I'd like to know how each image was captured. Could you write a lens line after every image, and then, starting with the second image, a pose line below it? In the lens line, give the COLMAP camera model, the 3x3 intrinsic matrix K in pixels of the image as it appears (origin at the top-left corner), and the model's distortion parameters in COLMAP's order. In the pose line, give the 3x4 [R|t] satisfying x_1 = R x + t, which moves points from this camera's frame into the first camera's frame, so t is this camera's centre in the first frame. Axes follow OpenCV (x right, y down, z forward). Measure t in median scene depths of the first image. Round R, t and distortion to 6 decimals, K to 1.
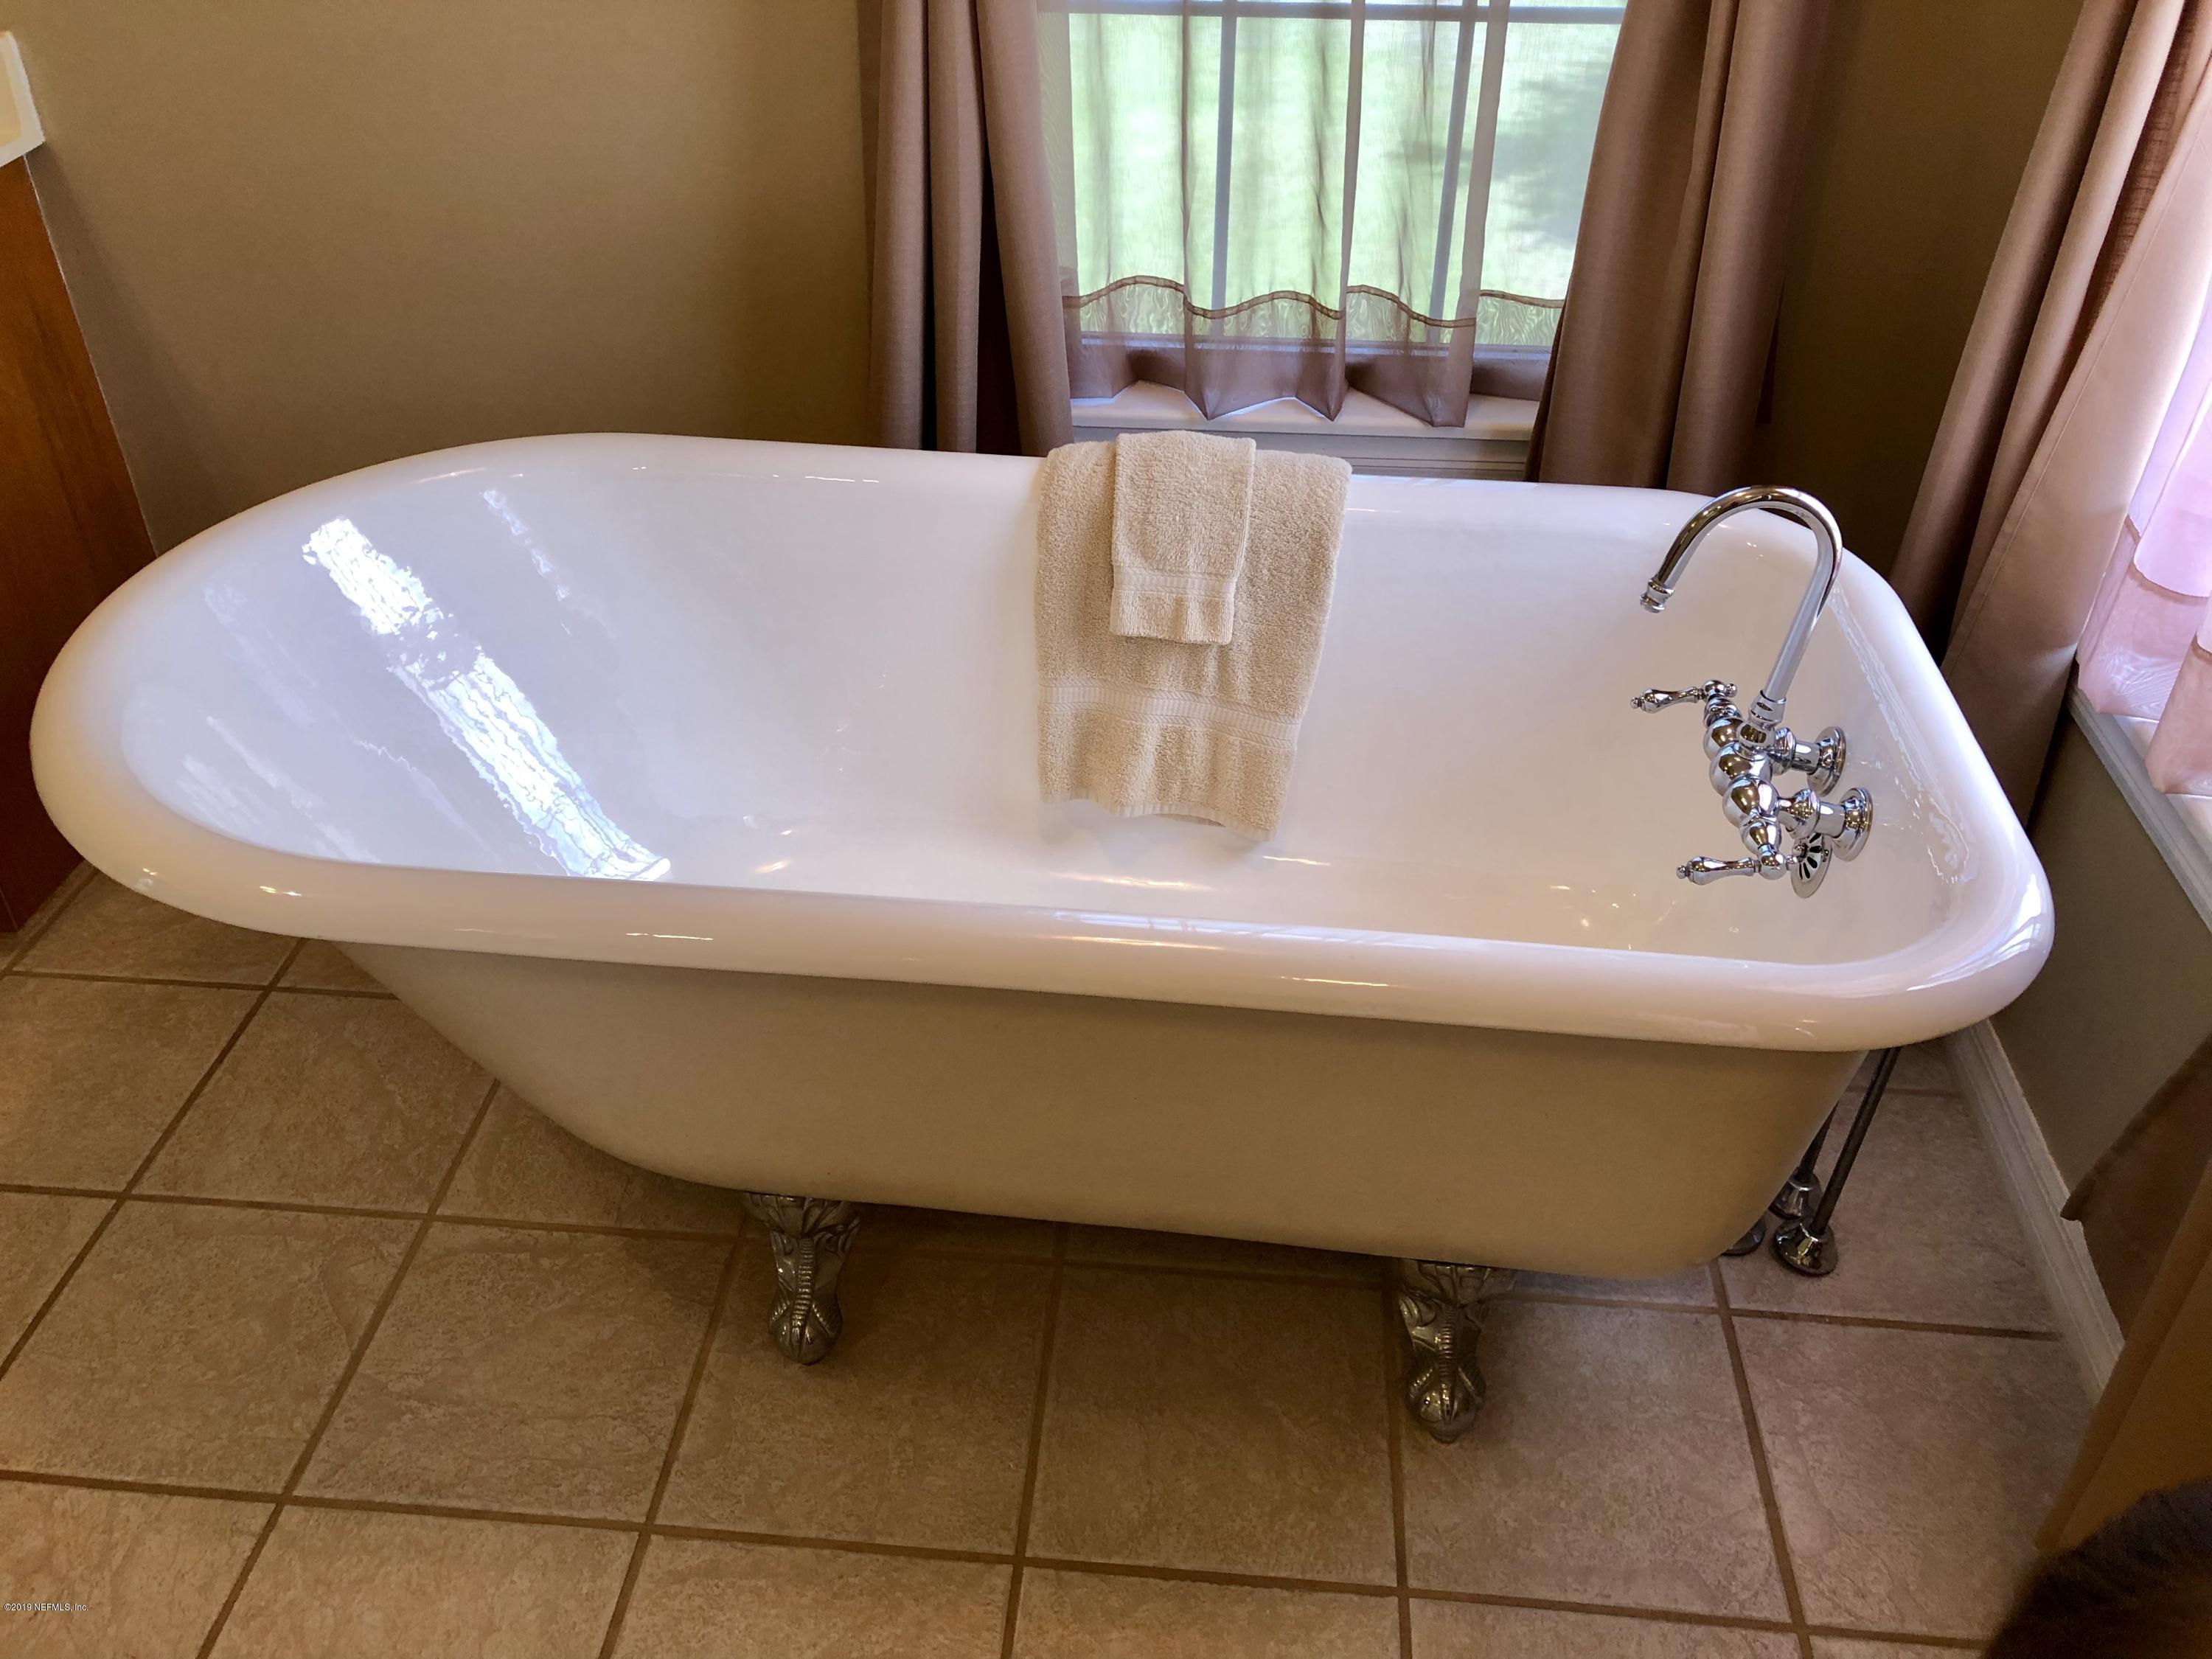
lens RADIAL K [[1838.1, 0, 1113.7], [0, 1838.1, 817.8], [0, 0, 1]] dist [0.047697, -0.041784]
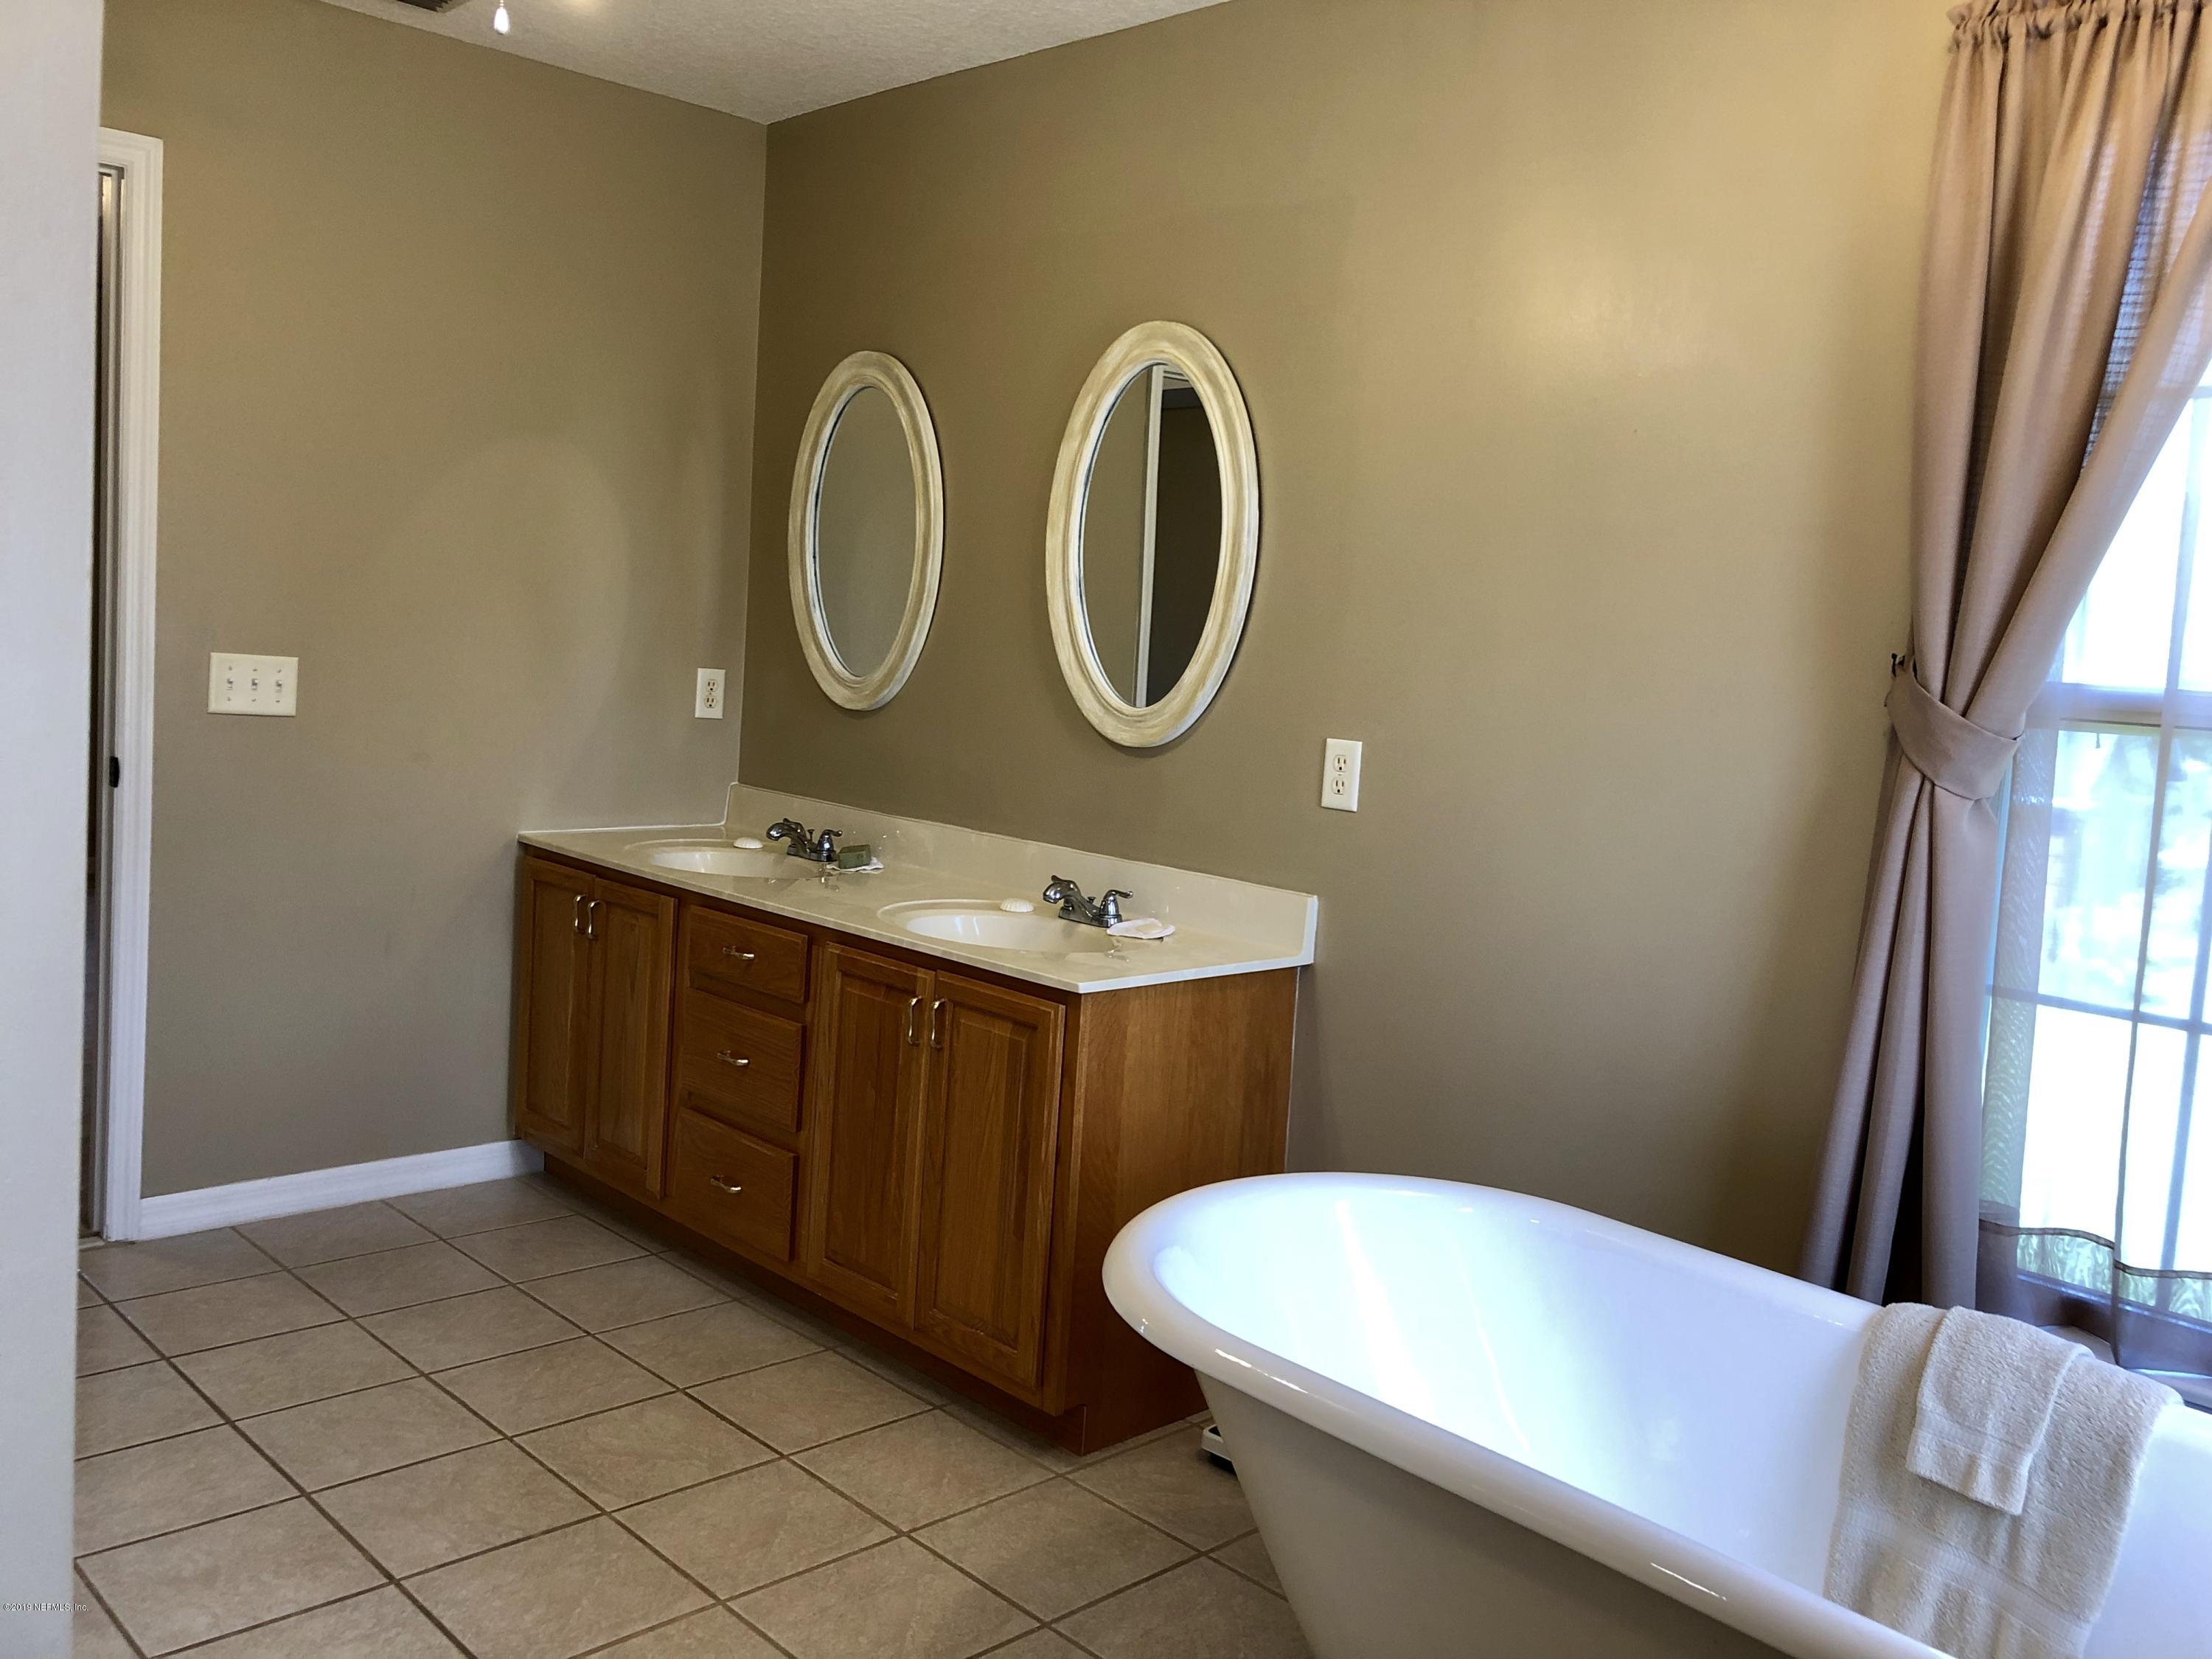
lens RADIAL K [[1838.1, 0, 1113.7], [0, 1838.1, 817.8], [0, 0, 1]] dist [0.047697, -0.041784]
pose [[0.759091, 0.114969, -0.640752, 0.307308], [-0.429951, 0.827599, -0.360863, 0.184606], [0.488798, 0.549420, 0.677654, -0.218860]]
